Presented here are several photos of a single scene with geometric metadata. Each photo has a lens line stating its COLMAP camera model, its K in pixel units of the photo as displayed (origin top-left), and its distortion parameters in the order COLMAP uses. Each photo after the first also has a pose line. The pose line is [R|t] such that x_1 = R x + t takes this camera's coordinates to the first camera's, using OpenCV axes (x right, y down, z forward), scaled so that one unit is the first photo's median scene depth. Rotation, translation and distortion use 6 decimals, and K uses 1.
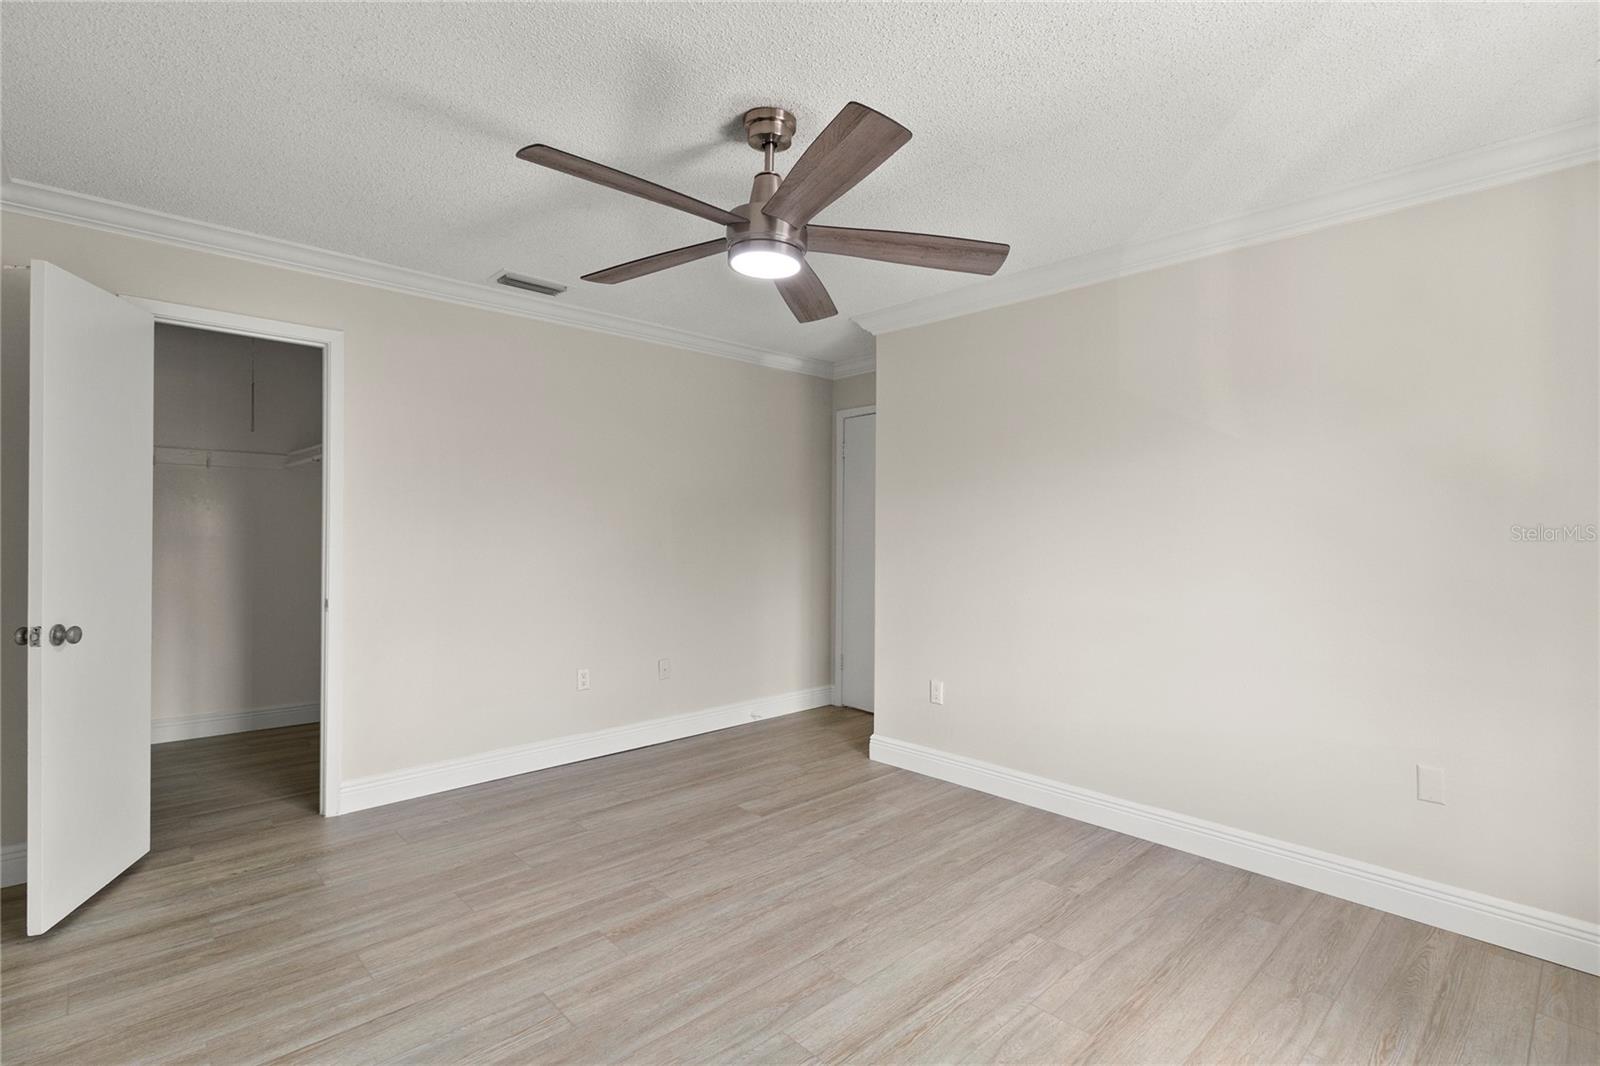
lens RADIAL K [[756.4, 0, 799.9], [0, 756.4, 530.1], [0, 0, 1]] dist [0.016261, 0.000753]
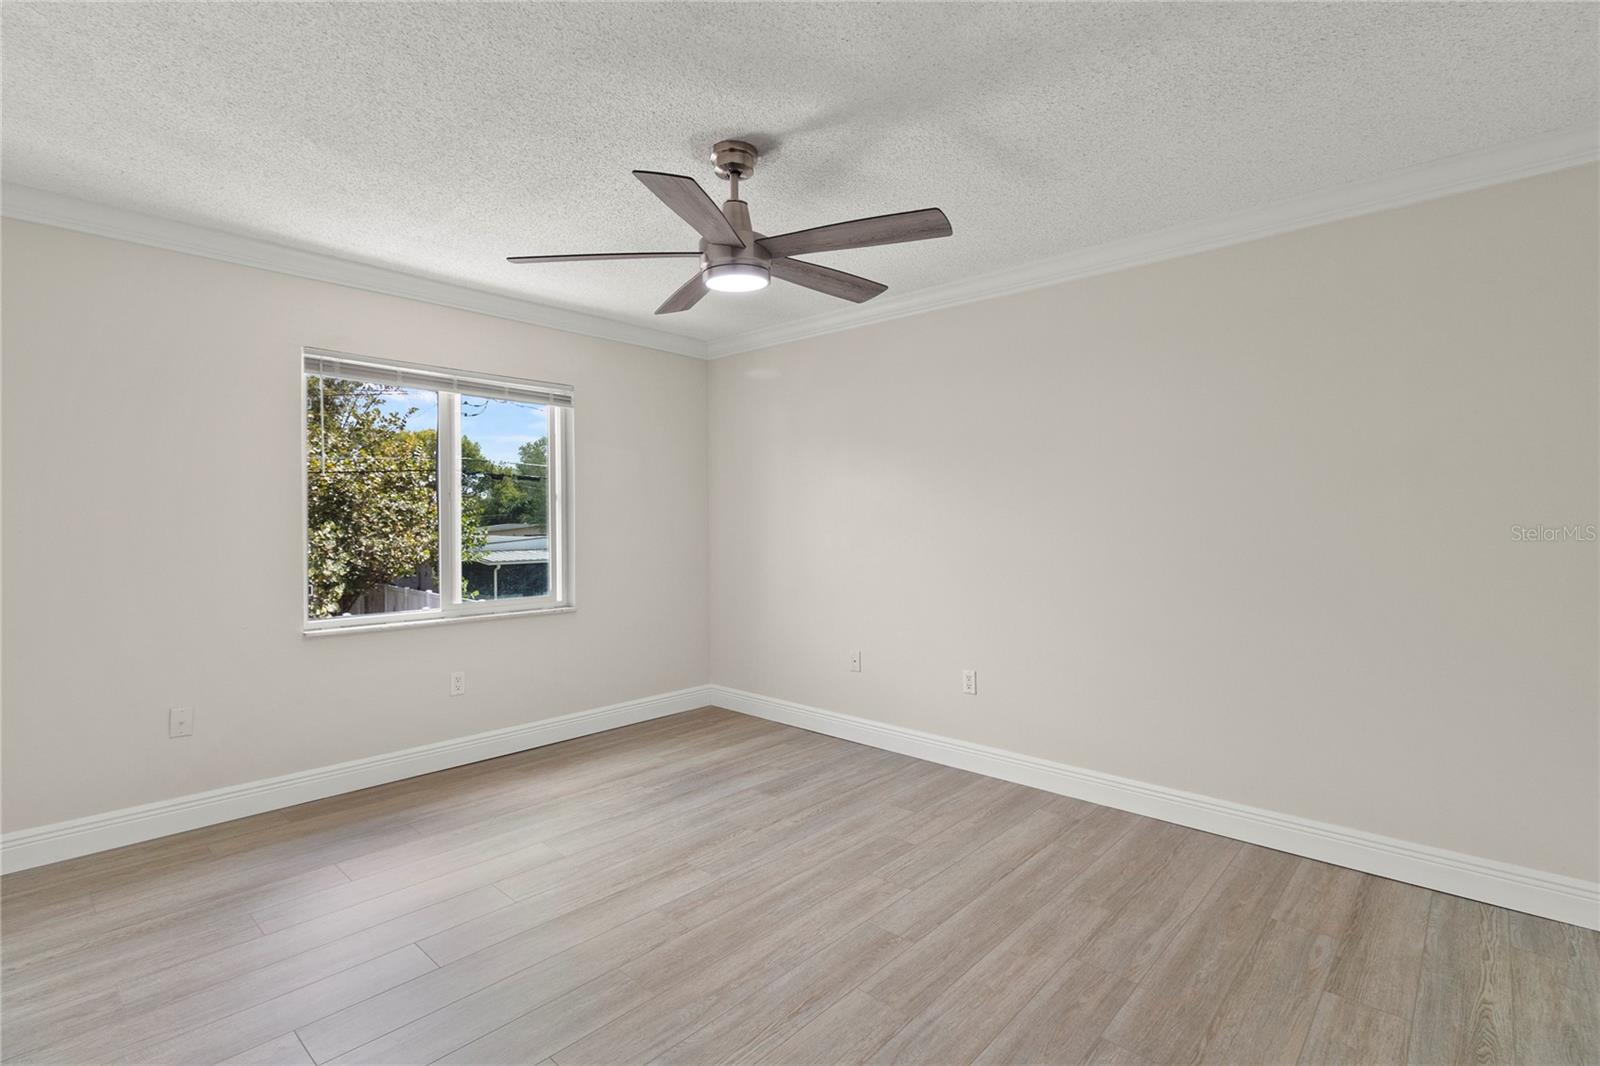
lens RADIAL K [[756.4, 0, 800.1], [0, 756.4, 528.4], [0, 0, 1]] dist [0.016261, 0.000753]
pose [[-0.996961, -0.004142, -0.077792, -0.049169], [-0.005007, 0.999928, 0.010936, 0.001263], [0.077741, 0.011293, -0.996910, 1.980664]]
